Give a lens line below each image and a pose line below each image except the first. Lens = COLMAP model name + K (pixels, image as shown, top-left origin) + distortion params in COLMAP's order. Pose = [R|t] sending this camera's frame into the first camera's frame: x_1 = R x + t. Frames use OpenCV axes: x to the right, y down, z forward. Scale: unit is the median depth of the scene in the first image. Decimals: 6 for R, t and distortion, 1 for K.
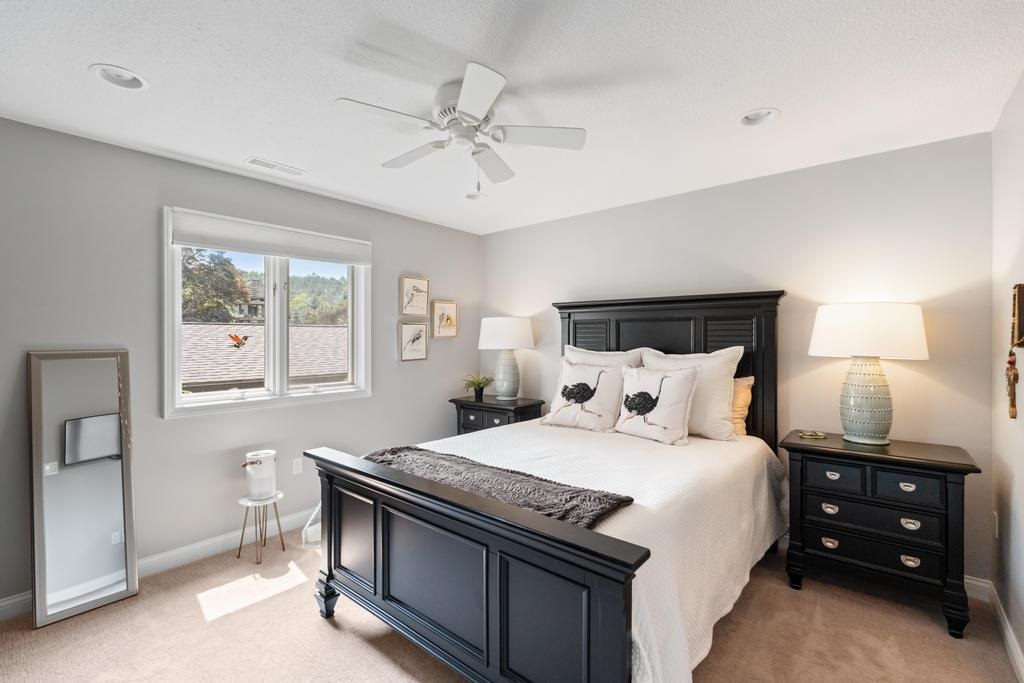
lens RADIAL K [[453.4, 0, 512.0], [0, 453.4, 341.5], [0, 0, 1]] dist [0.000088, -0.000042]
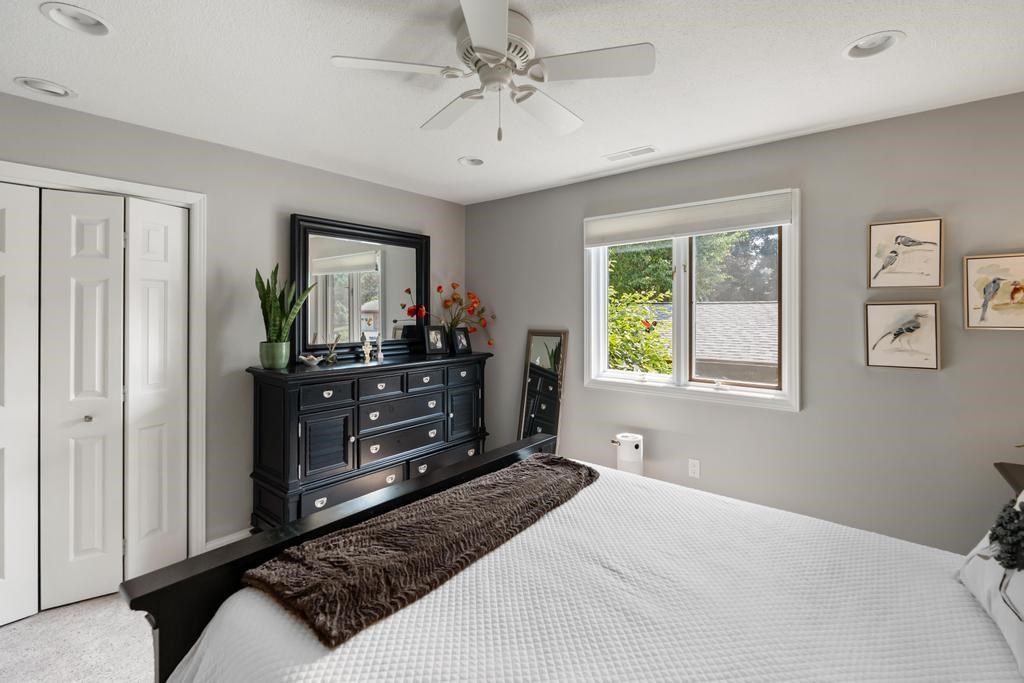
lens RADIAL K [[455.5, 0, 511.7], [0, 455.5, 317.2], [0, 0, 1]] dist [-0.000130, -0.000106]
pose [[0.021082, 0.005508, -0.999763, 0.342980], [-0.015893, 0.999860, 0.005174, -0.017271], [0.999651, 0.015780, 0.021166, 0.511513]]
